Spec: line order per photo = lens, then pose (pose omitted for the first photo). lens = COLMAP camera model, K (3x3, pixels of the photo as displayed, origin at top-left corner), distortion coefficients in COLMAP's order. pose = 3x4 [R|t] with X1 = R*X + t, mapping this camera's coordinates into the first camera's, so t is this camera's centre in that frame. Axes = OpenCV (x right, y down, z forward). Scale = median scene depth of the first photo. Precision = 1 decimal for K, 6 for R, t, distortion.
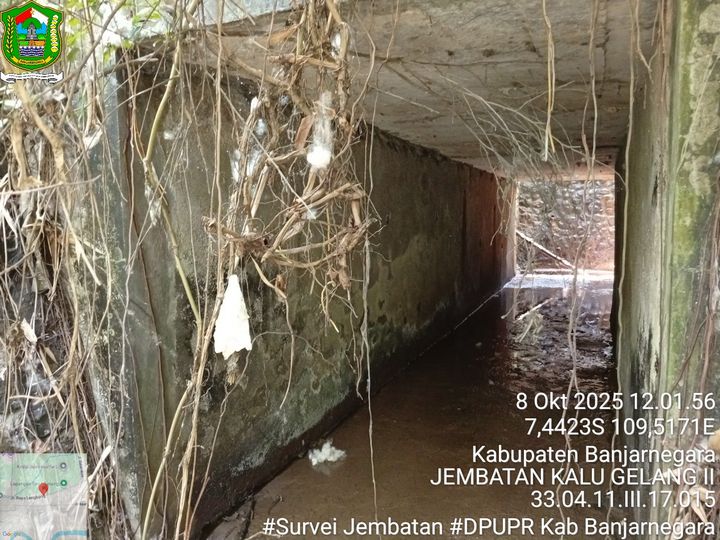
lens RADIAL K [[551.6, 0, 366.4], [0, 551.6, 268.9], [0, 0, 1]] dist [0.081979, -0.097007]
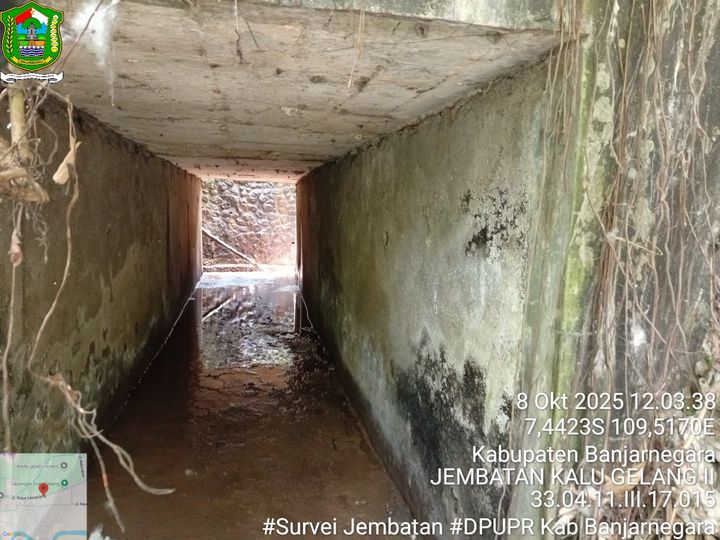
lens RADIAL K [[548.3, 0, 354.5], [0, 548.3, 270.2], [0, 0, 1]] dist [0.079319, -0.174265]
pose [[0.832402, -0.028555, 0.553436, -0.168174], [0.014511, 0.999452, 0.029743, -0.072410], [-0.553982, -0.016727, 0.832360, 0.154275]]
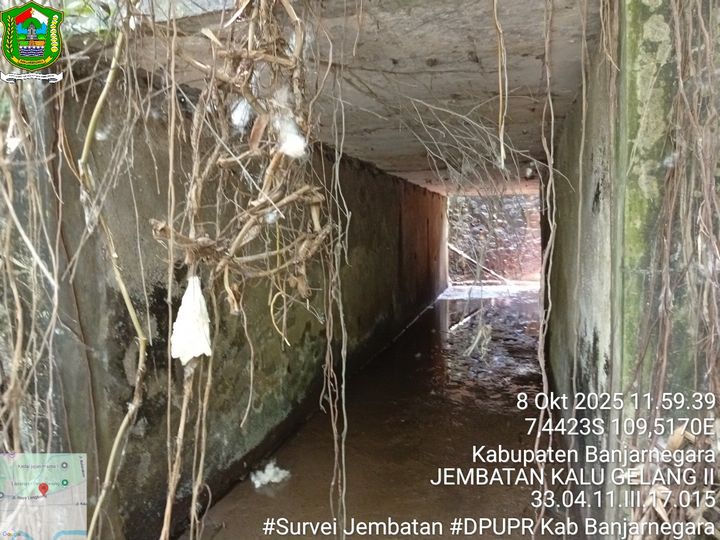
lens RADIAL K [[548.8, 0, 360.0], [0, 548.8, 270.0], [0, 0, 1]] dist [0.129983, -0.197483]
pose [[0.993672, -0.016733, 0.111065, -0.020000], [0.019569, 0.999508, -0.024493, 0.006276], [-0.110601, 0.026512, 0.993511, 0.019885]]
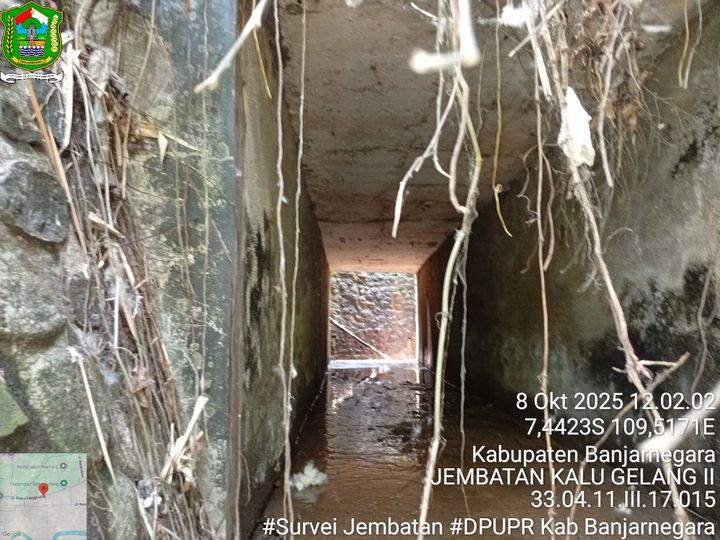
lens RADIAL K [[544.5, 0, 356.1], [0, 544.5, 274.0], [0, 0, 1]] dist [0.066204, -0.165974]
pose [[0.913165, 0.057803, 0.403471, -0.383734], [0.025488, 0.979858, -0.198064, 0.205392], [-0.406793, 0.191149, 0.893298, 0.168712]]
